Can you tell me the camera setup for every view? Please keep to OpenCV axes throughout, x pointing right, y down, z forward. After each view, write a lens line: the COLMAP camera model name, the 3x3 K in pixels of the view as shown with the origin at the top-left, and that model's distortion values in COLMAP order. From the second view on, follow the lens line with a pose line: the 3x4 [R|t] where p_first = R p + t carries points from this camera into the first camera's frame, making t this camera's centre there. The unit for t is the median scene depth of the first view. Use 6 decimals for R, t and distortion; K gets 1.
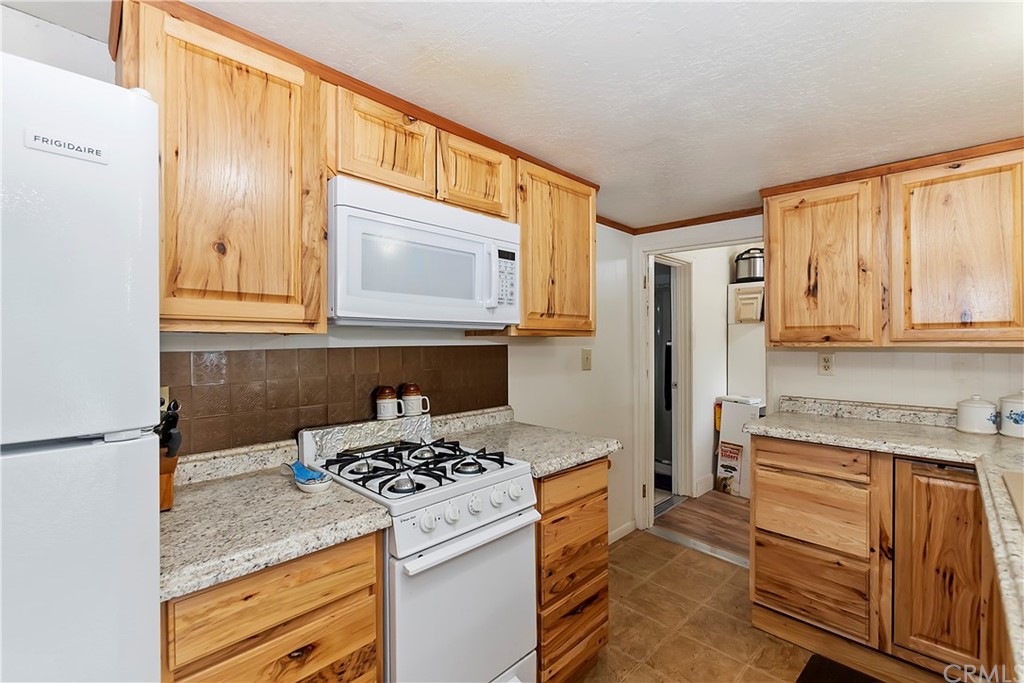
lens RADIAL K [[453.1, 0, 515.5], [0, 453.1, 337.9], [0, 0, 1]] dist [0.005136, -0.001993]
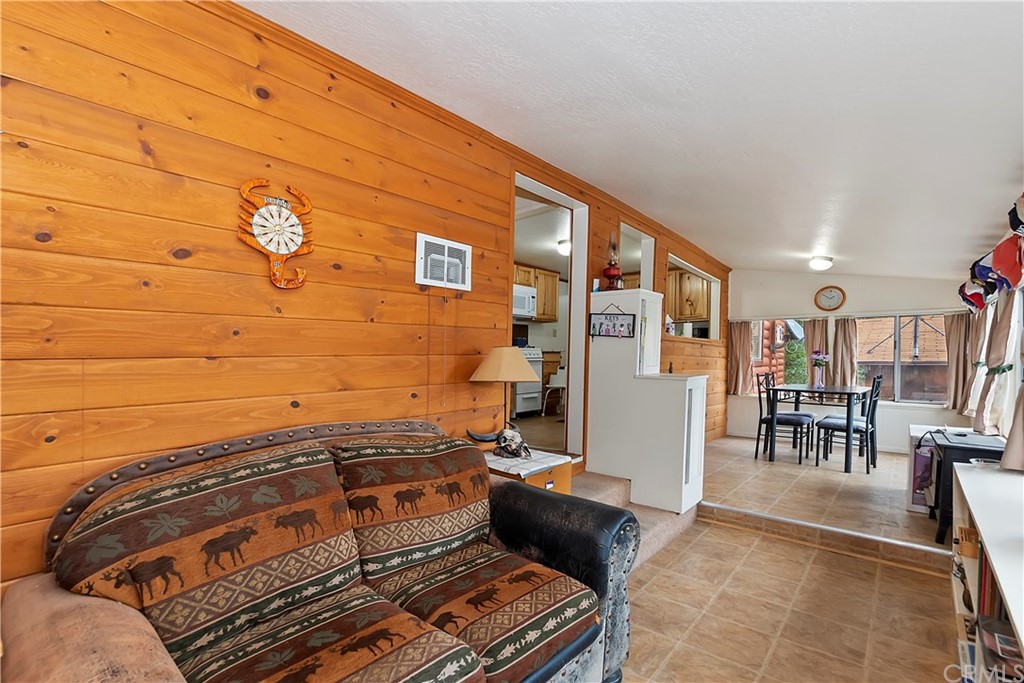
lens RADIAL K [[461.0, 0, 500.0], [0, 461.0, 353.3], [0, 0, 1]] dist [0.008272, -0.001172]
pose [[0.999412, -0.001801, 0.034250, -0.377757], [0.002090, 0.999963, -0.008396, 0.277093], [-0.034234, 0.008463, 0.999378, -2.484256]]
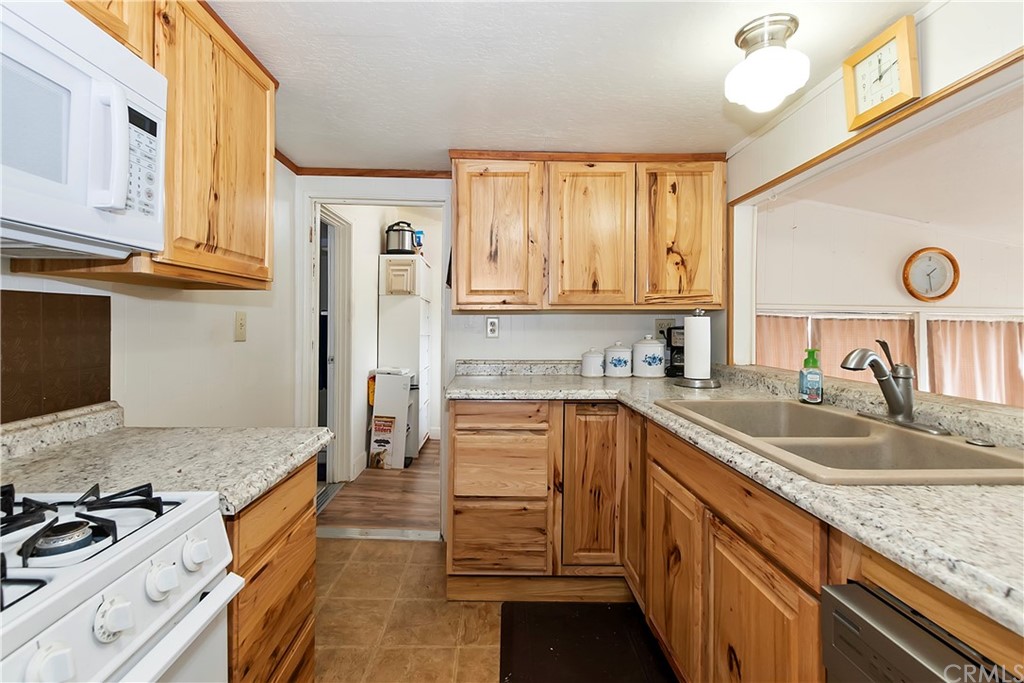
lens RADIAL K [[453.1, 0, 499.0], [0, 453.1, 318.2], [0, 0, 1]] dist [0.005136, -0.001993]
pose [[0.705294, 0.007936, 0.708871, -0.092854], [-0.006126, 0.999968, -0.005099, 0.050857], [-0.708888, -0.000746, 0.705320, 0.282838]]
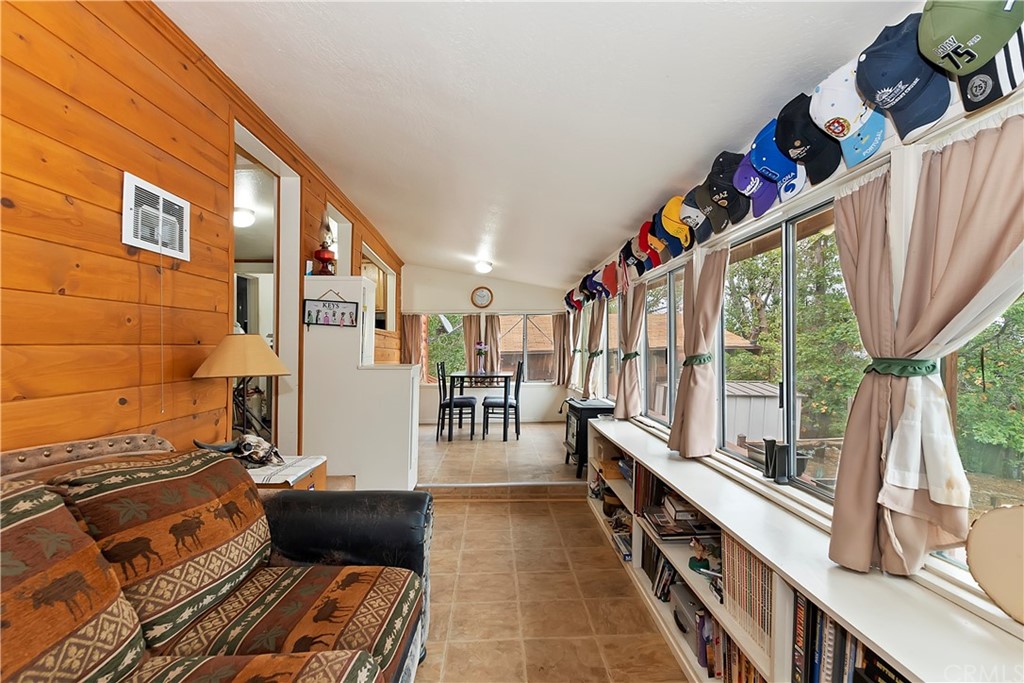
lens RADIAL K [[505.5, 0, 496.5], [0, 505.5, 359.8], [0, 0, 1]] dist [0.000914, -0.003411]
pose [[0.724514, -0.026695, 0.688743, -0.703007], [0.015643, 0.999629, 0.022289, 0.289420], [-0.689083, -0.005375, 0.724663, -2.430528]]
